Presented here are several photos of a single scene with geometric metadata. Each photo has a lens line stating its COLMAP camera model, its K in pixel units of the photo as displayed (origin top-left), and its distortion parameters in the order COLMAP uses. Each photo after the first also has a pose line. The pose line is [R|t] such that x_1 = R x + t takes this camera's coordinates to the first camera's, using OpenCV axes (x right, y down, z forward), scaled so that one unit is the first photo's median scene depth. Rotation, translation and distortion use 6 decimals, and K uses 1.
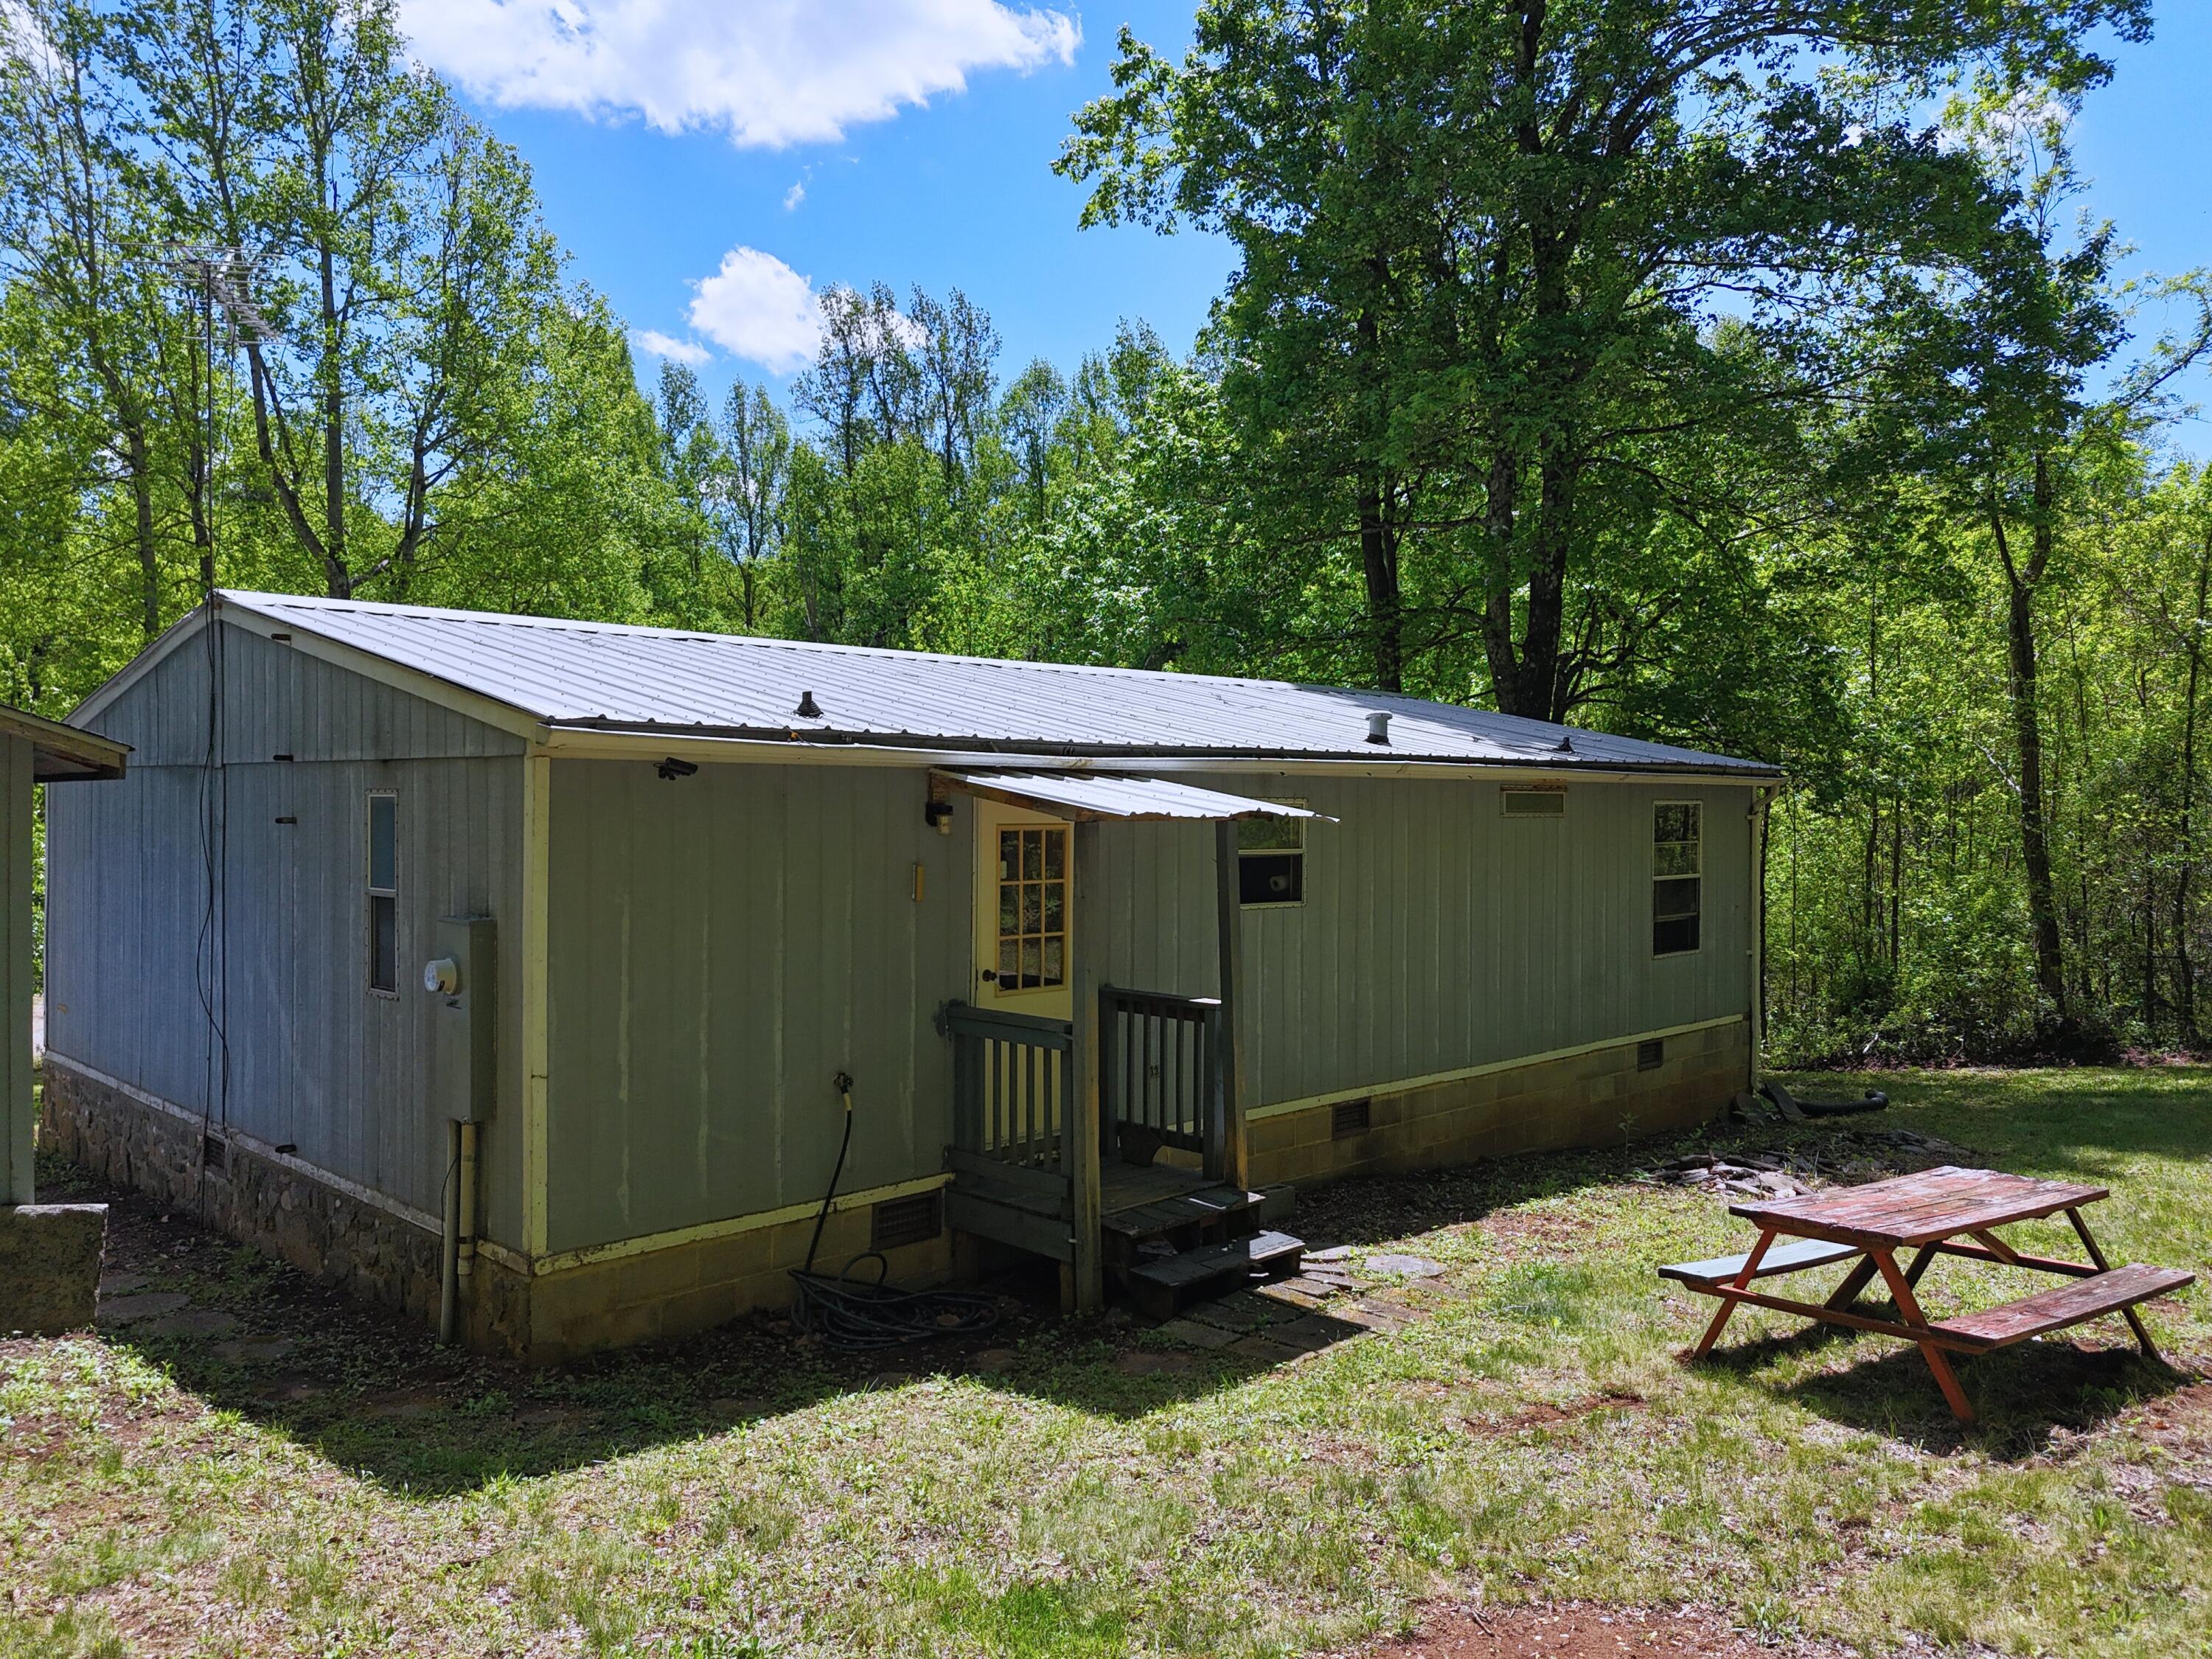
lens RADIAL K [[1670.6, 0, 1111.7], [0, 1670.6, 841.1], [0, 0, 1]] dist [0.100256, -0.104349]
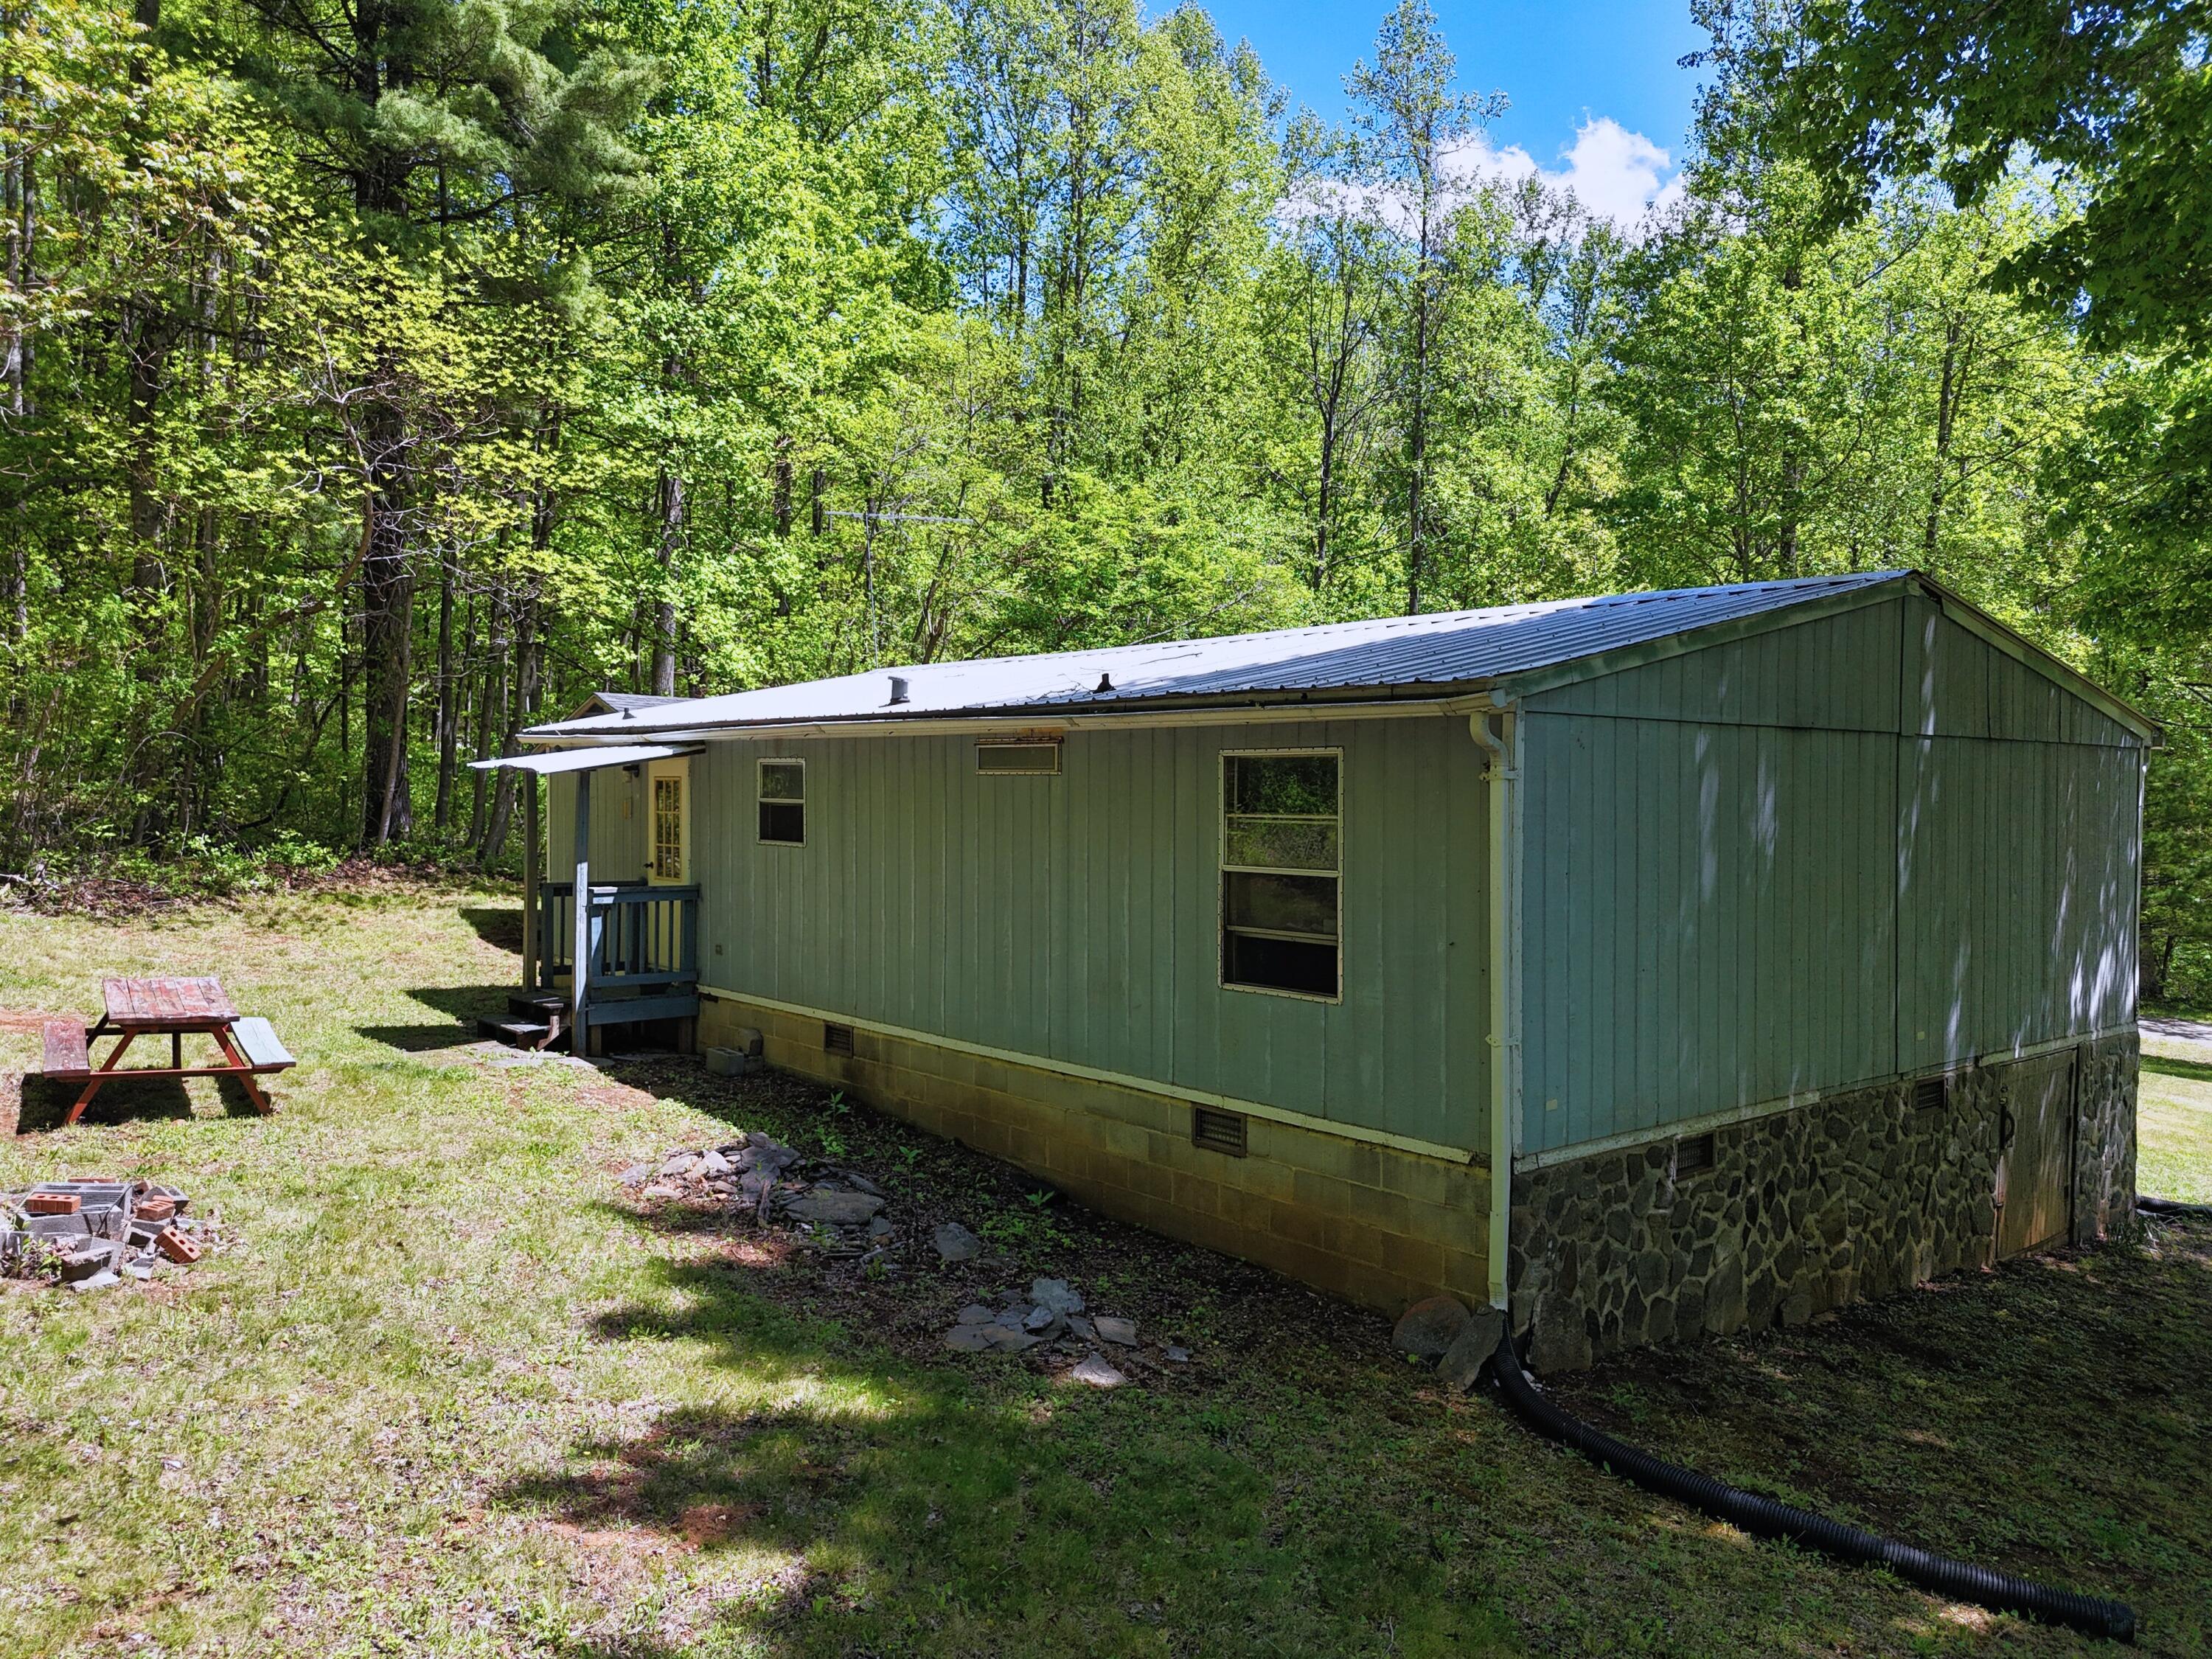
lens RADIAL K [[1670.6, 0, 1111.7], [0, 1670.6, 841.1], [0, 0, 1]] dist [0.100256, -0.104349]
pose [[-0.106485, 0.045871, -0.993256, 1.196867], [-0.014237, 0.998763, 0.047652, -0.024511], [0.994212, 0.019216, -0.105700, 1.250782]]
